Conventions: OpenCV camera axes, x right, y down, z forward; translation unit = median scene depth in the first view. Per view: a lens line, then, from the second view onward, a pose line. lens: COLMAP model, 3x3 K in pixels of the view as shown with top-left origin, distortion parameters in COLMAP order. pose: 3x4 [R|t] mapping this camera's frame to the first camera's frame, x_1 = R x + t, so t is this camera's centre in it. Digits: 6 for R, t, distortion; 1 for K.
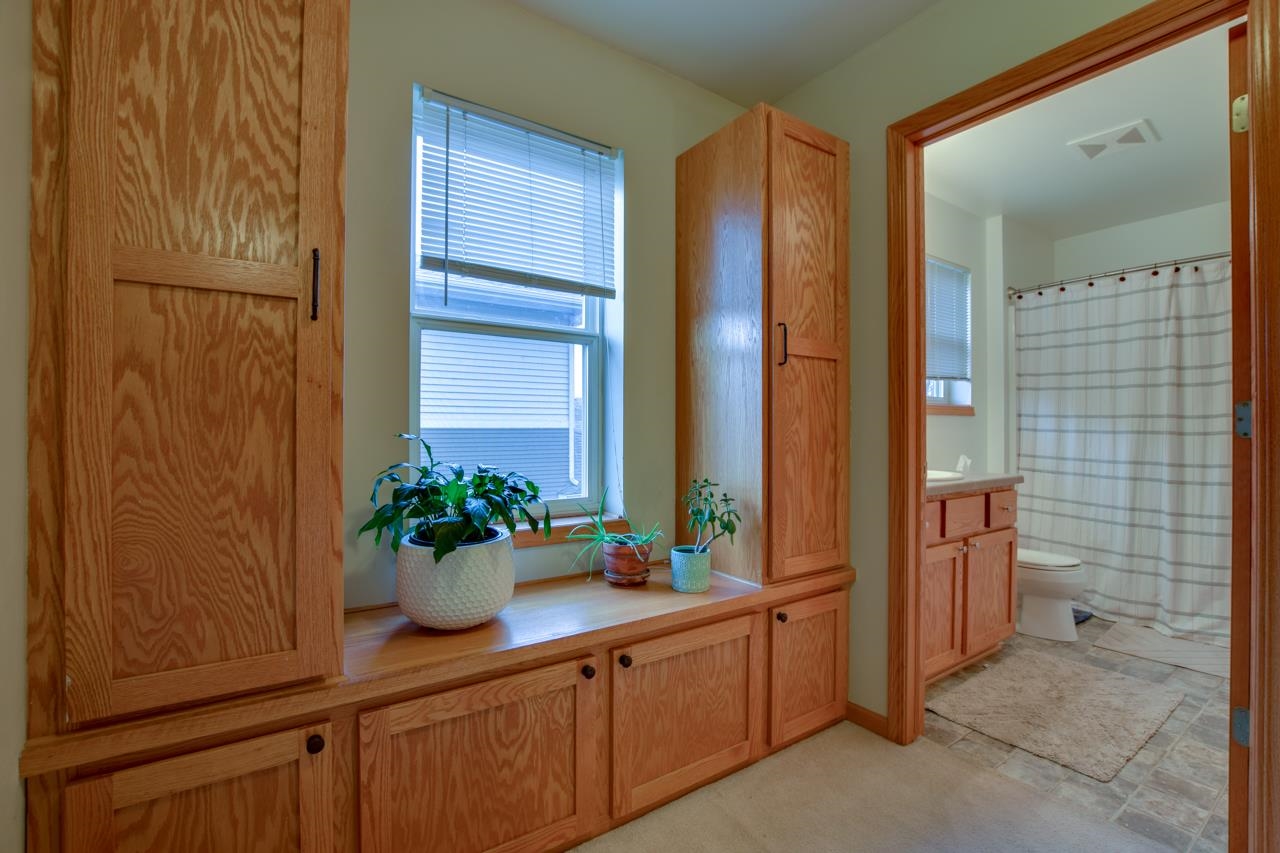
lens RADIAL K [[593.5, 0, 639.1], [0, 593.5, 428.4], [0, 0, 1]] dist [-0.015727, 0.000276]
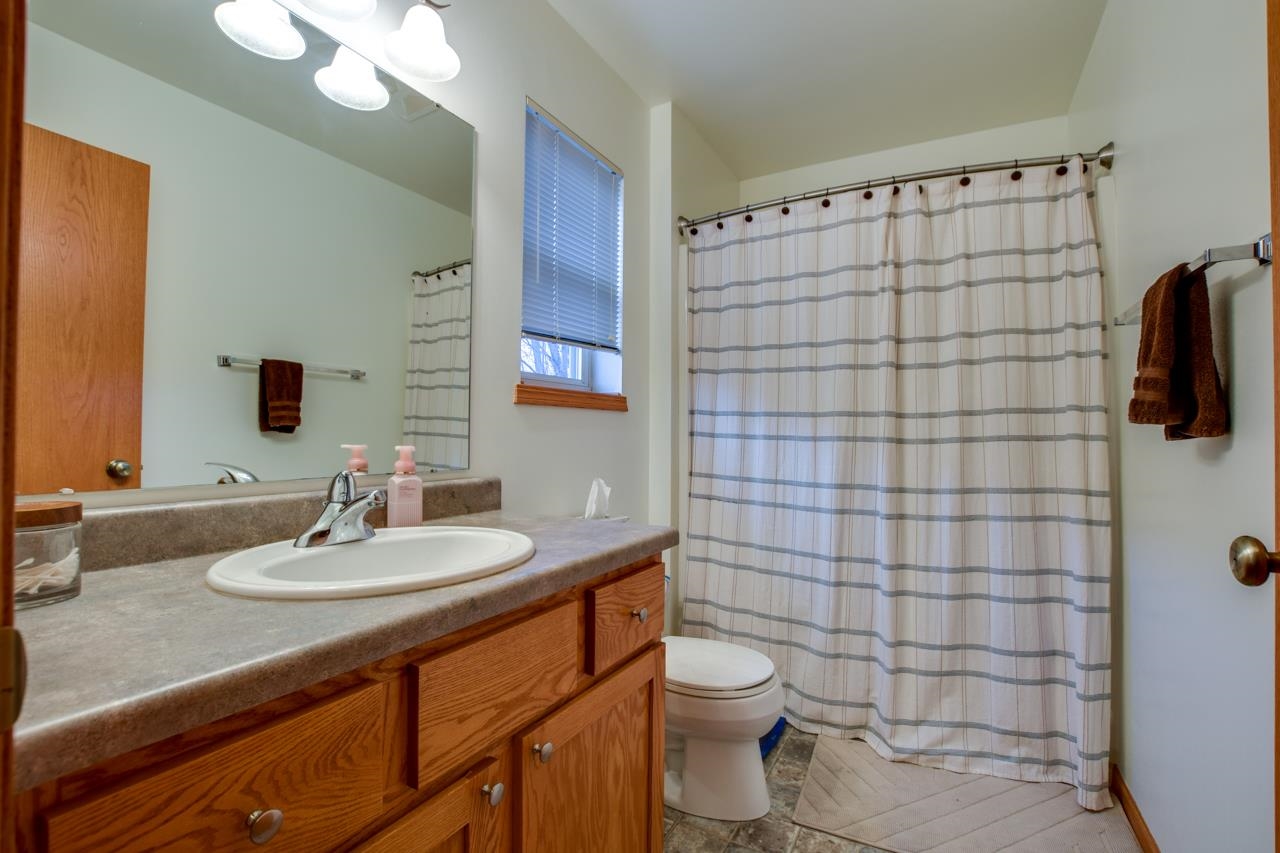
lens RADIAL K [[593.5, 0, 640.9], [0, 593.5, 424.3], [0, 0, 1]] dist [-0.015727, 0.000276]
pose [[0.902944, 0.014586, 0.429511, 0.362300], [-0.006947, 0.999789, -0.019348, 0.004679], [-0.429702, 0.014487, 0.902854, 0.502621]]
